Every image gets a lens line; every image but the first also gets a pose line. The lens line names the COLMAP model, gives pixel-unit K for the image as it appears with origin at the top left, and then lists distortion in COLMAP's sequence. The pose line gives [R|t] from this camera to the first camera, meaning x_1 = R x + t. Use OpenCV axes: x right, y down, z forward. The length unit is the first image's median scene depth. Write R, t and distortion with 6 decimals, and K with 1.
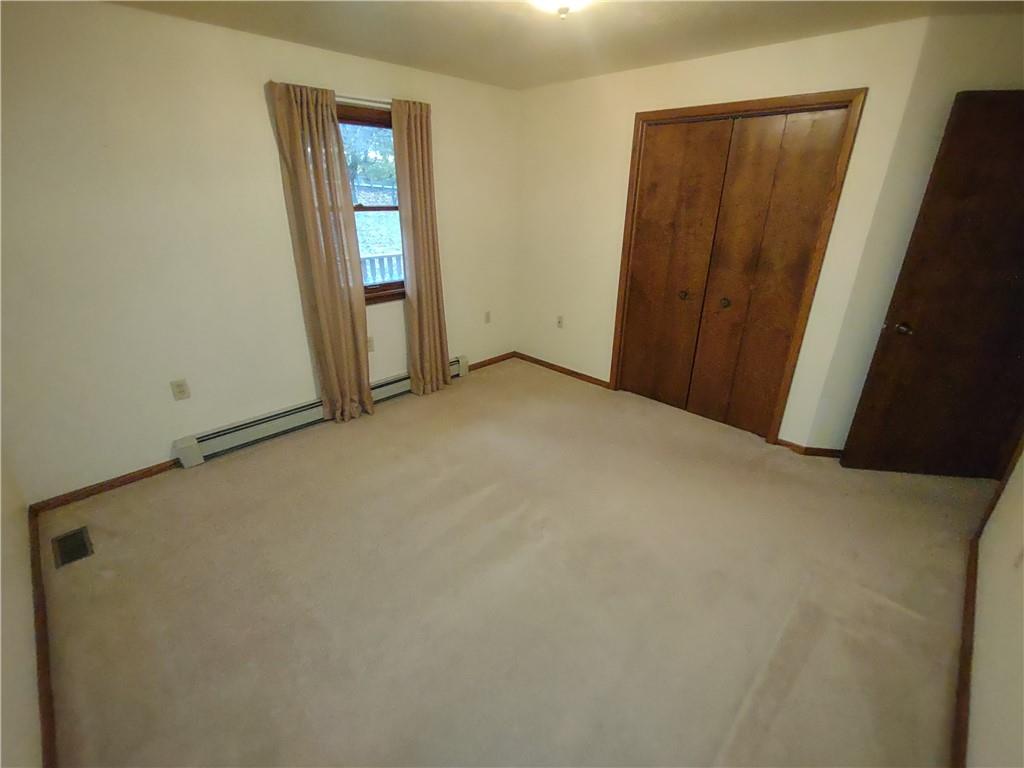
lens RADIAL K [[463.1, 0, 512.0], [0, 463.1, 384.0], [0, 0, 1]] dist [0.001265, 0.000100]
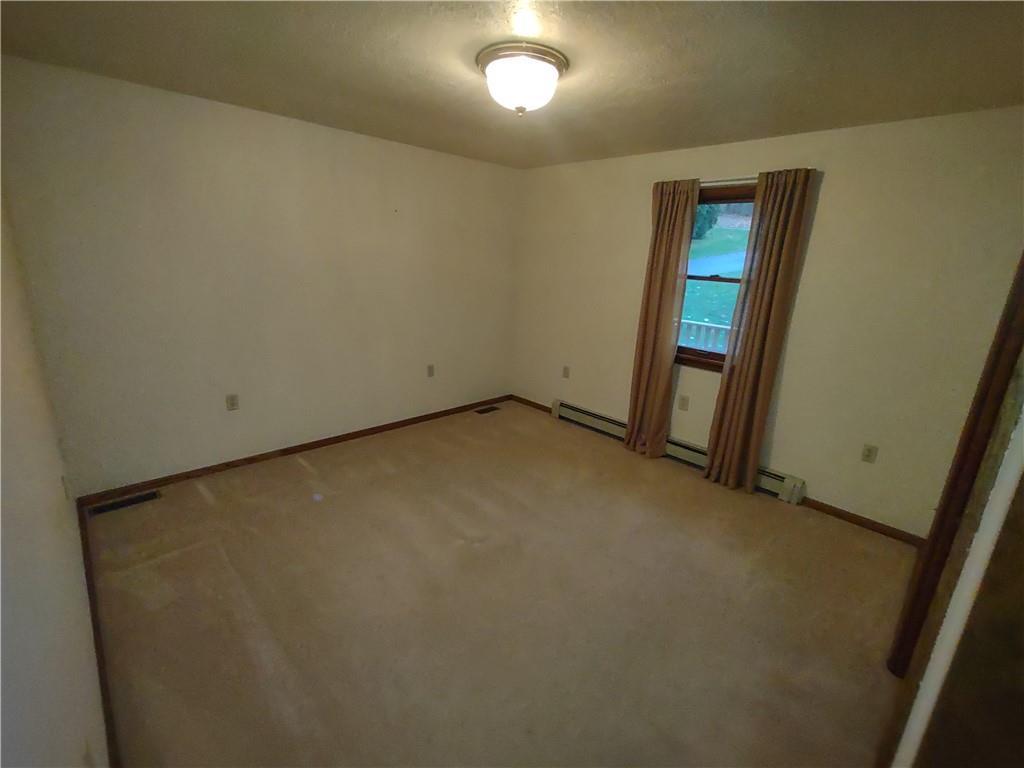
lens RADIAL K [[463.1, 0, 512.0], [0, 463.1, 384.0], [0, 0, 1]] dist [0.001265, 0.000100]
pose [[-0.029417, 0.281829, -0.959014, 0.793701], [-0.409406, 0.871863, 0.268776, -0.281501], [0.911878, 0.400533, 0.089735, 0.618851]]
